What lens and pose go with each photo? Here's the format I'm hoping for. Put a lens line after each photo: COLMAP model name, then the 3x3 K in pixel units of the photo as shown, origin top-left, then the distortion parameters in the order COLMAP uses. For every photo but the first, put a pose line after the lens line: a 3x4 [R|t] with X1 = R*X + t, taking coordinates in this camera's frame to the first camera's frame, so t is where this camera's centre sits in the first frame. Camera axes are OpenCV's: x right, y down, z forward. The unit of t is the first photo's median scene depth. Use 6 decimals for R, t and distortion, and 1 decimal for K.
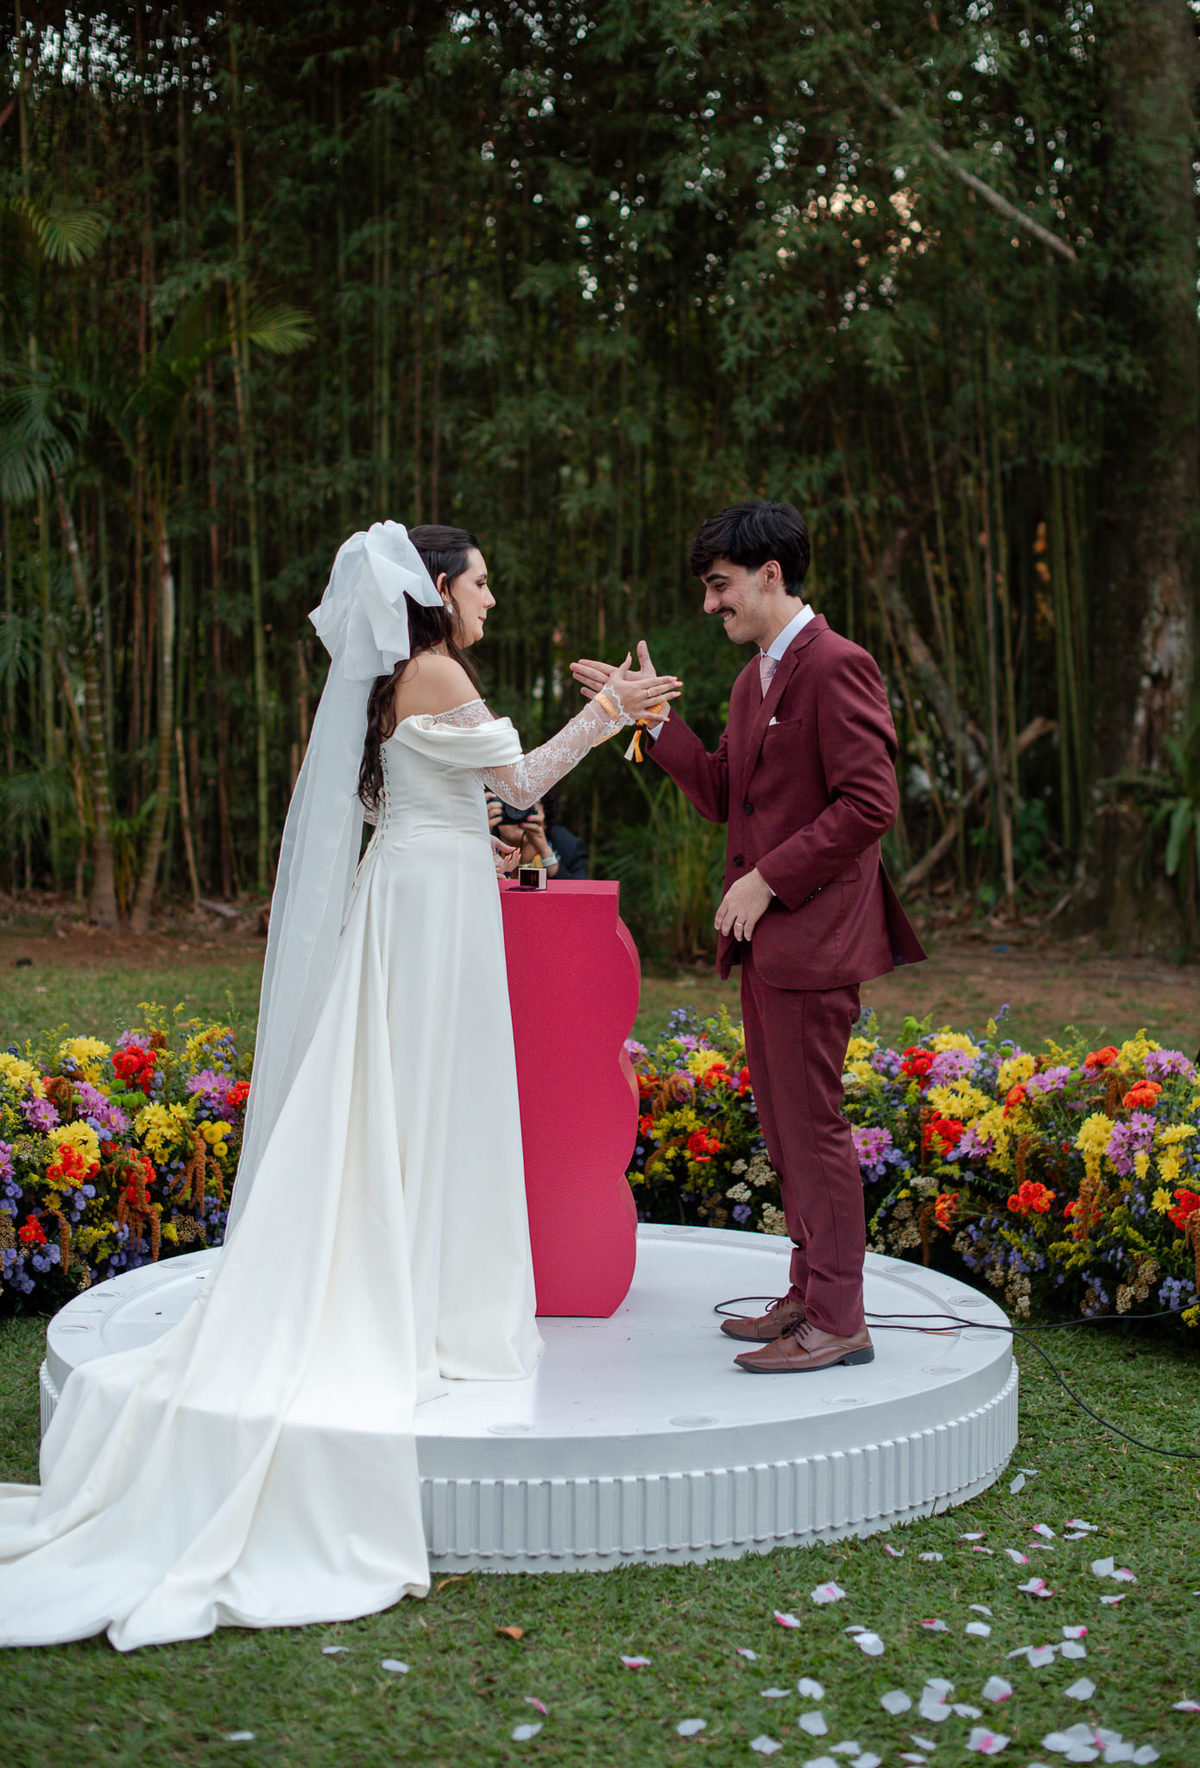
lens RADIAL K [[2944.1, 0, 681.4], [0, 2944.1, 783.8], [0, 0, 1]] dist [-0.121667, 0.042881]
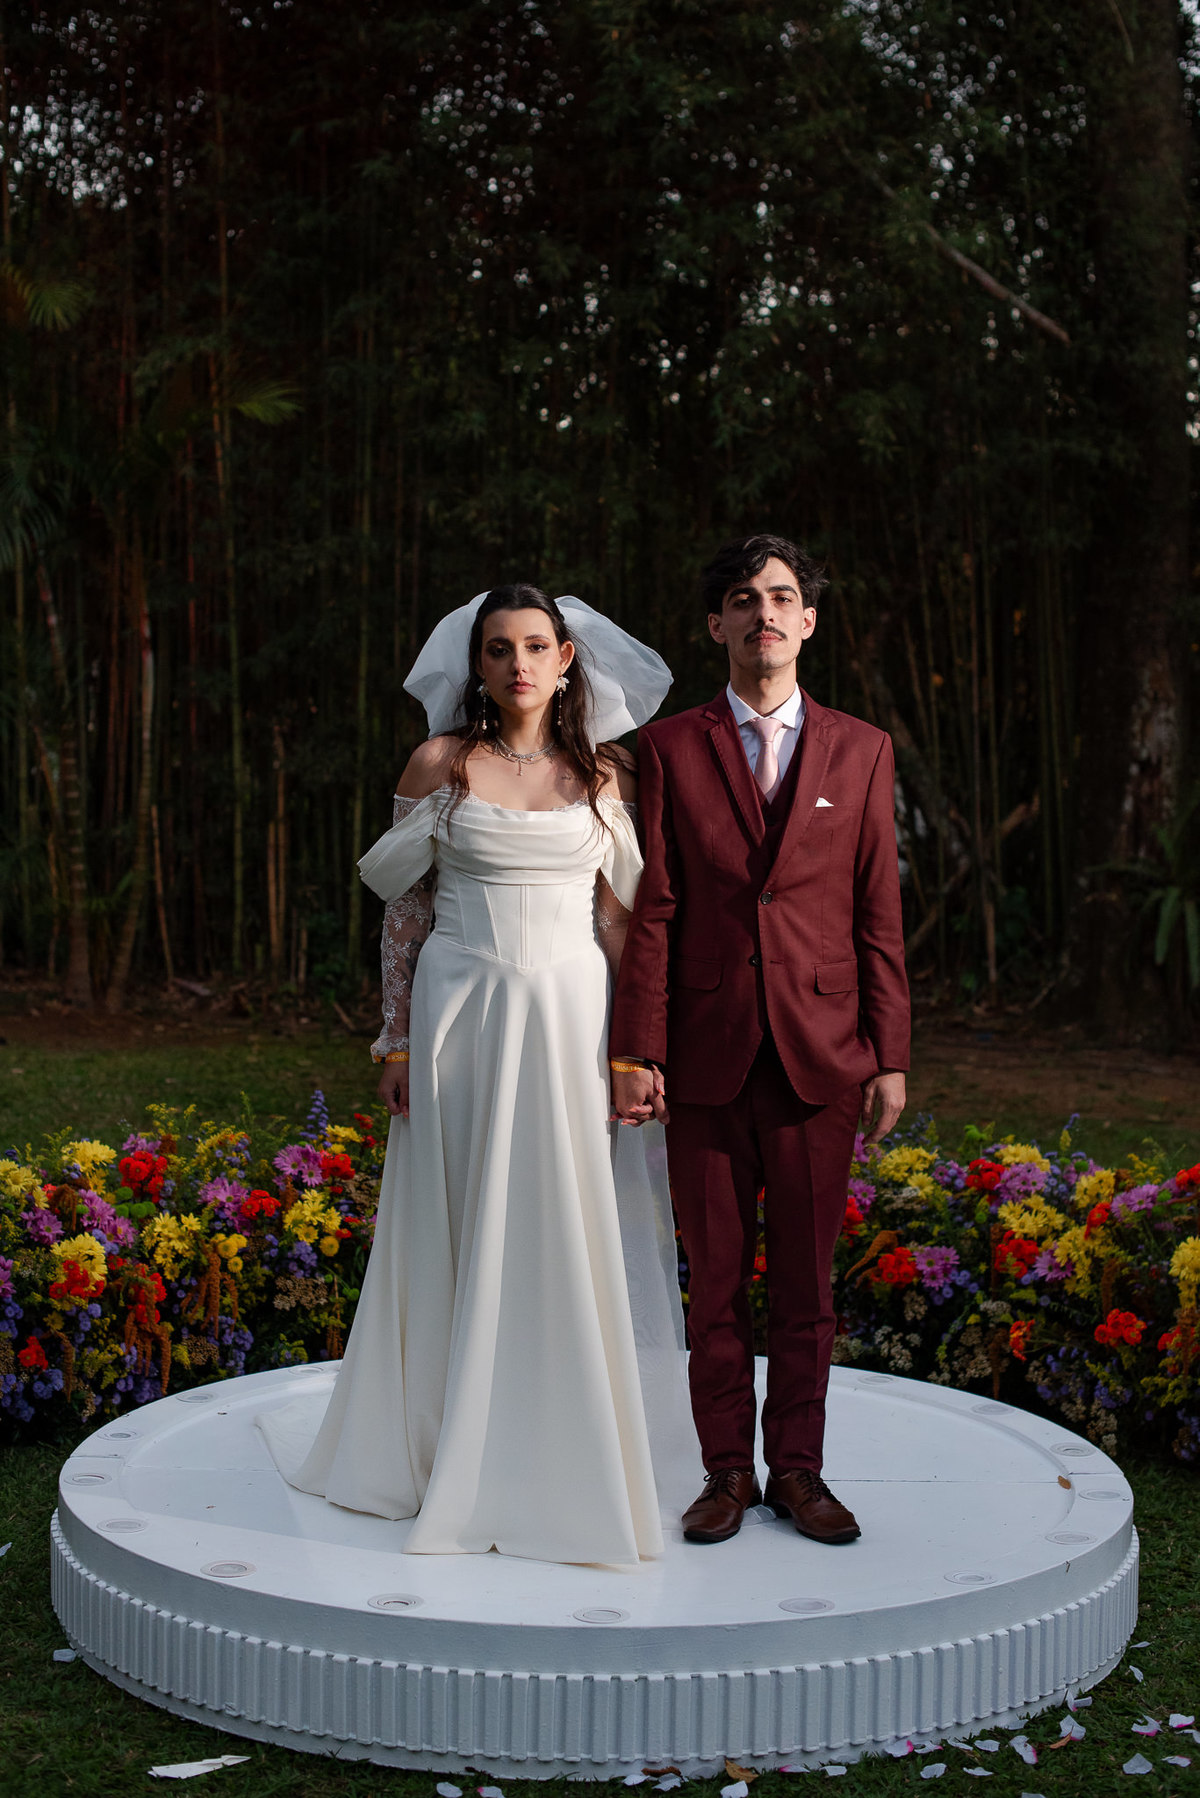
lens RADIAL K [[2807.3, 0, 605.1], [0, 2807.3, 814.3], [0, 0, 1]] dist [-0.120264, 0.038089]
pose [[0.999941, 0.010782, 0.001157, -0.021107], [-0.010761, 0.999805, -0.016558, -0.001885], [-0.001335, 0.016544, 0.999862, 0.057222]]
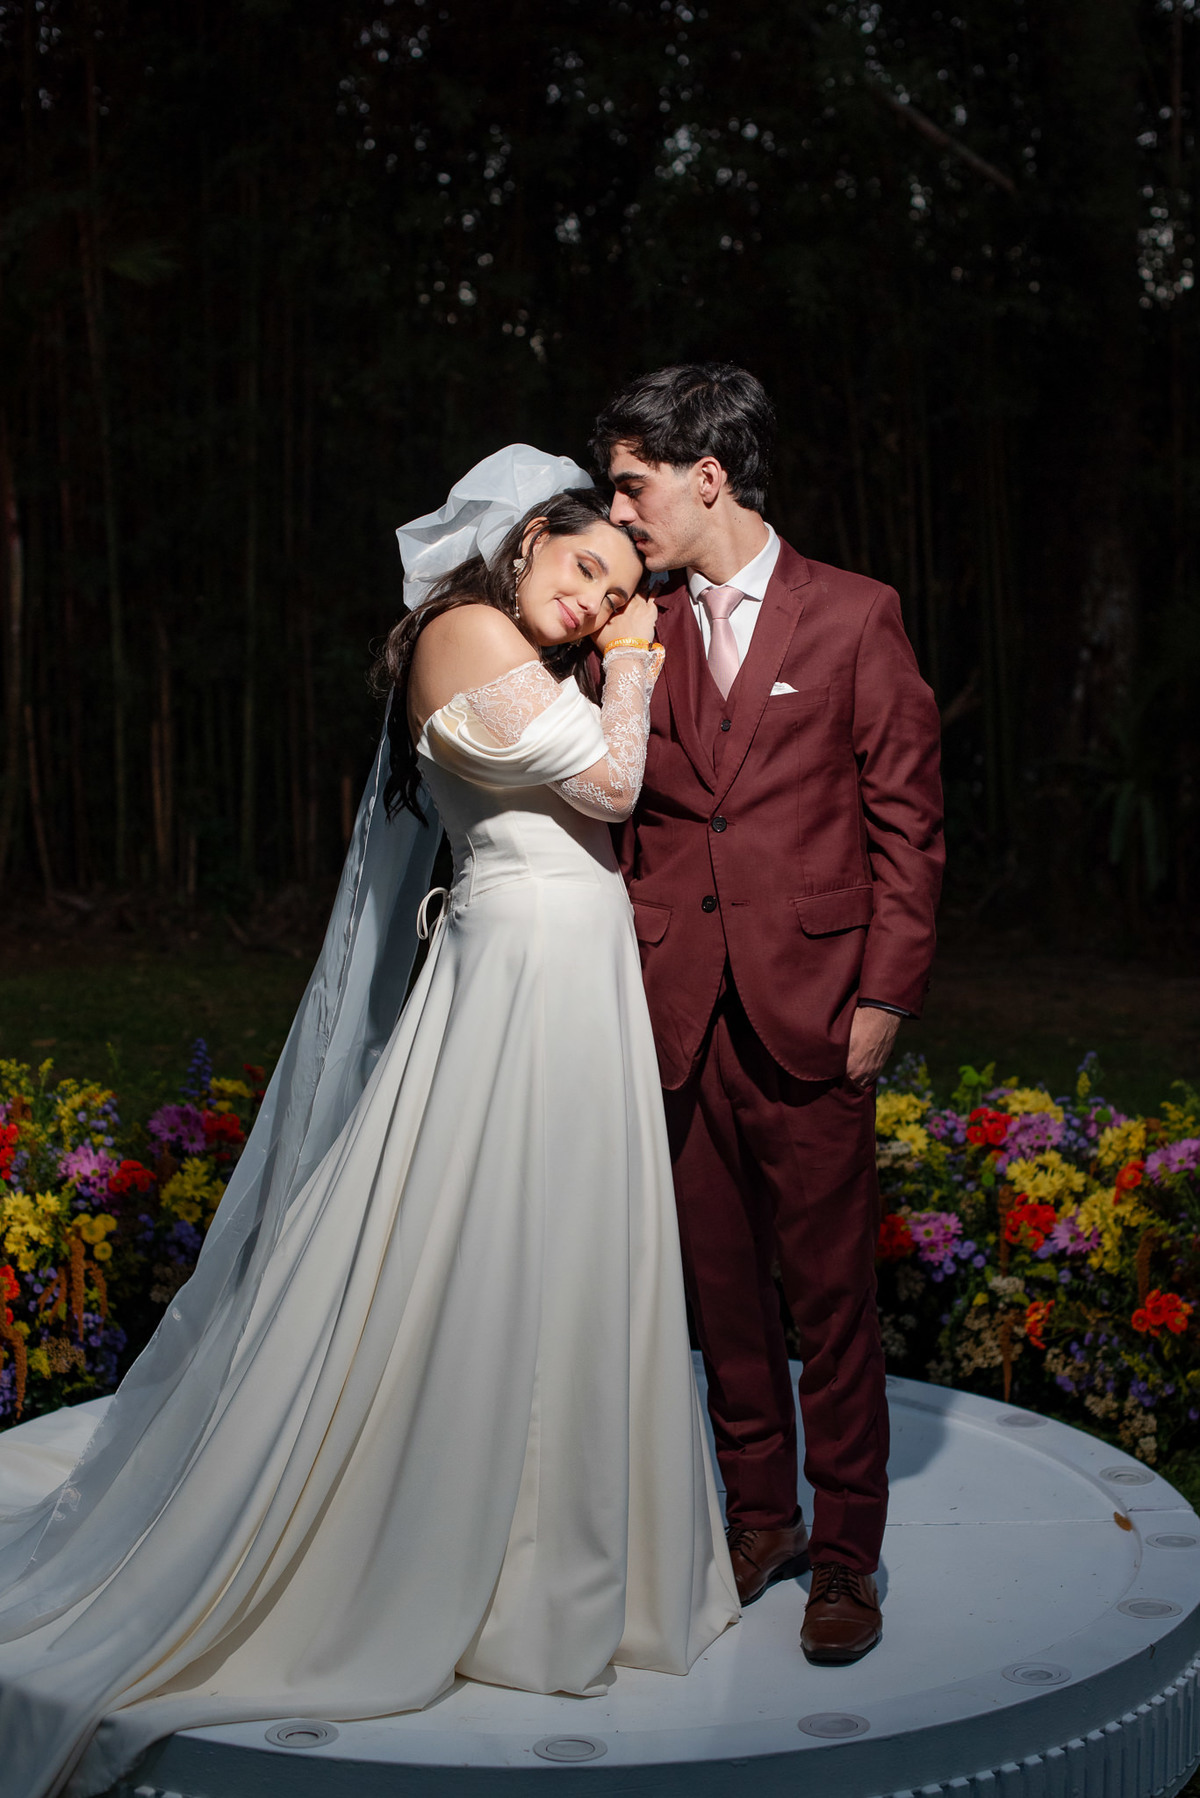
lens RADIAL K [[2781.5, 0, 635.4], [0, 2781.5, 852.9], [0, 0, 1]] dist [-0.119254, 0.072889]
pose [[0.998780, -0.002314, 0.049330, -0.025955], [0.000594, 0.999392, 0.034862, -0.002728], [-0.049381, -0.034790, 0.998174, 0.134871]]
